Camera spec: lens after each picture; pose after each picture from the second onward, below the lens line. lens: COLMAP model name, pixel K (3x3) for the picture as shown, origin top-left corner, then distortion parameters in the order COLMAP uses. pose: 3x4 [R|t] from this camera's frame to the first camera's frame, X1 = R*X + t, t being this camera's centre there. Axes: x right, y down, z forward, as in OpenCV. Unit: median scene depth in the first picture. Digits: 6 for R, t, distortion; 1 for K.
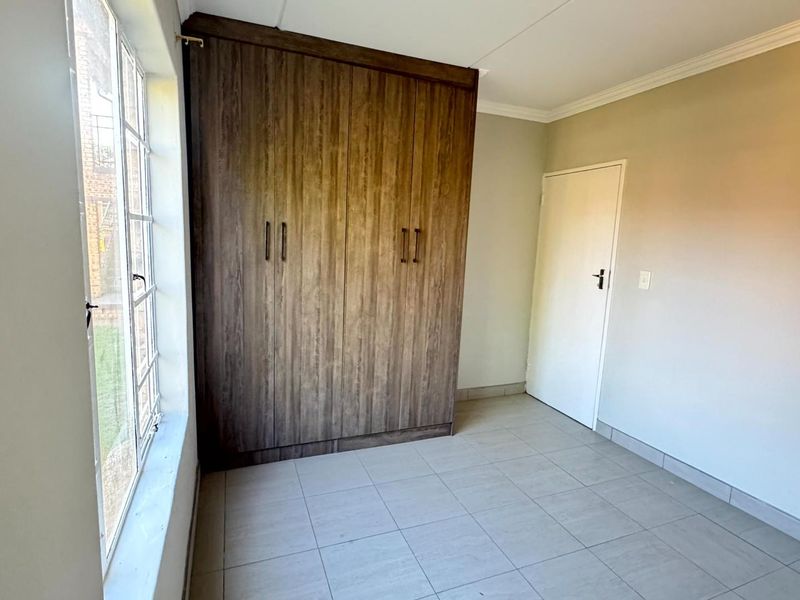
lens RADIAL K [[426.2, 0, 398.5], [0, 426.2, 298.7], [0, 0, 1]] dist [-0.004973, -0.000237]
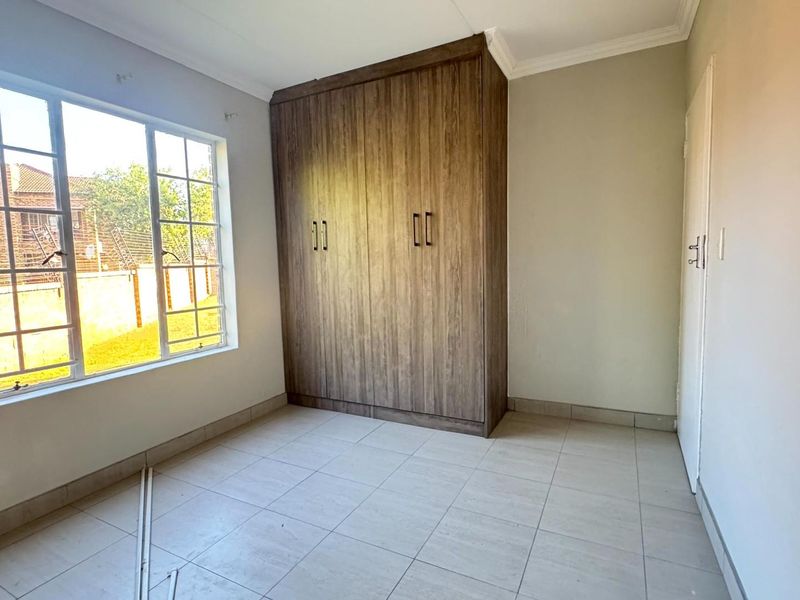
lens RADIAL K [[426.2, 0, 398.5], [0, 426.2, 298.7], [0, 0, 1]] dist [-0.004973, -0.000237]
pose [[0.651948, 0.009908, -0.758199, 0.779893], [-0.057346, 0.997695, -0.036273, 0.083875], [0.756092, 0.067128, 0.651013, 0.300871]]
